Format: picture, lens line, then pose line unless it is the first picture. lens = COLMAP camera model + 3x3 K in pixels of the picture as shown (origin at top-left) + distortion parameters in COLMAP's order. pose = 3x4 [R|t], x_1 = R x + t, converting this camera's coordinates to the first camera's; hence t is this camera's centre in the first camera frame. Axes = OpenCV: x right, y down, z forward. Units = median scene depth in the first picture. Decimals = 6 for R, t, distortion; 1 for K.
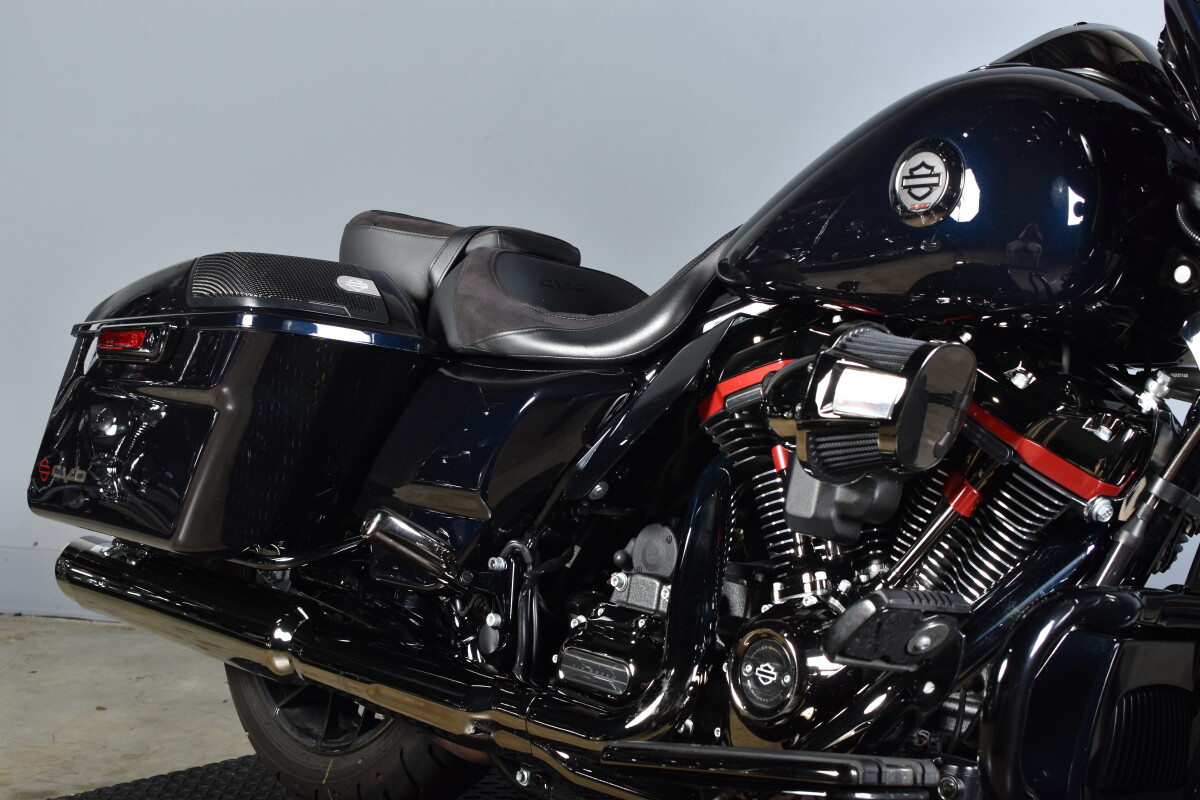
lens RADIAL K [[1733.2, 0, 599.1], [0, 1733.2, 365.1], [0, 0, 1]] dist [-0.215914, -0.003930]
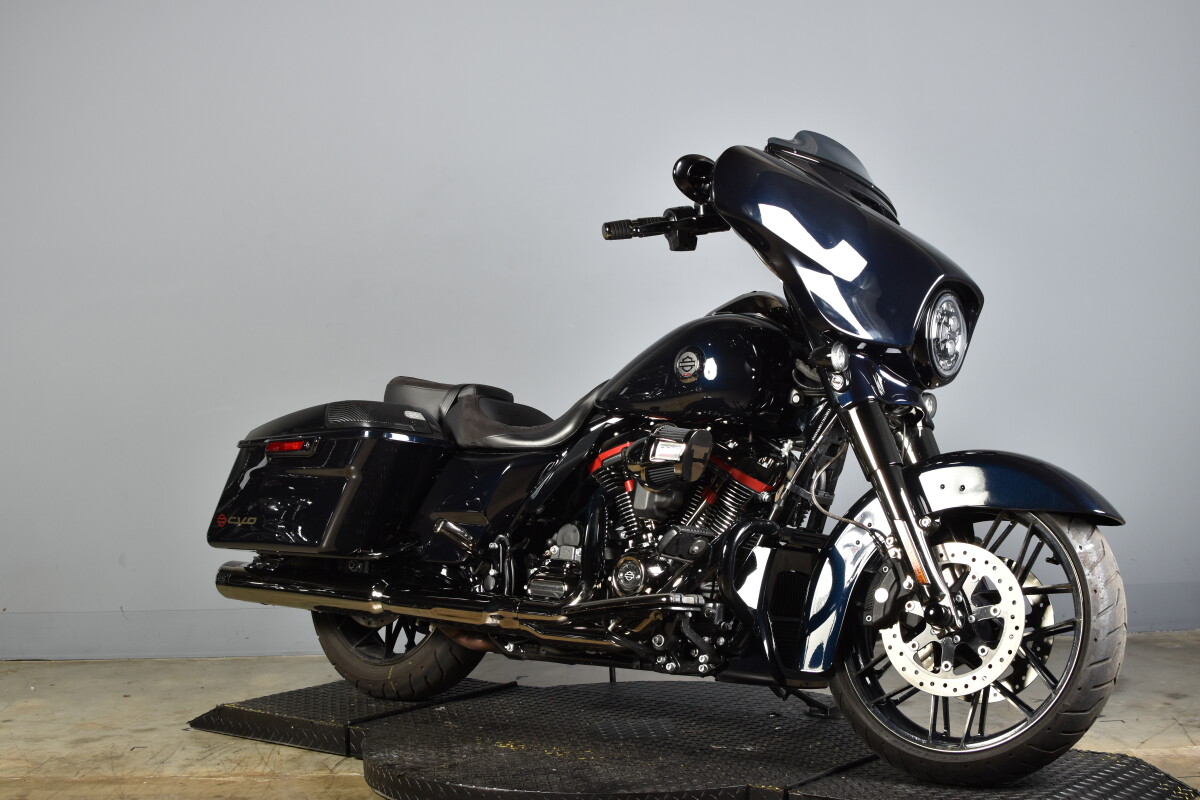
lens RADIAL K [[1733.2, 0, 599.1], [0, 1733.2, 365.1], [0, 0, 1]] dist [-0.215914, -0.003930]
pose [[0.990379, -0.023768, 0.136324, -0.228997], [0.034106, 0.996674, -0.074009, 0.060182], [-0.134112, 0.077946, 0.987896, -1.190234]]
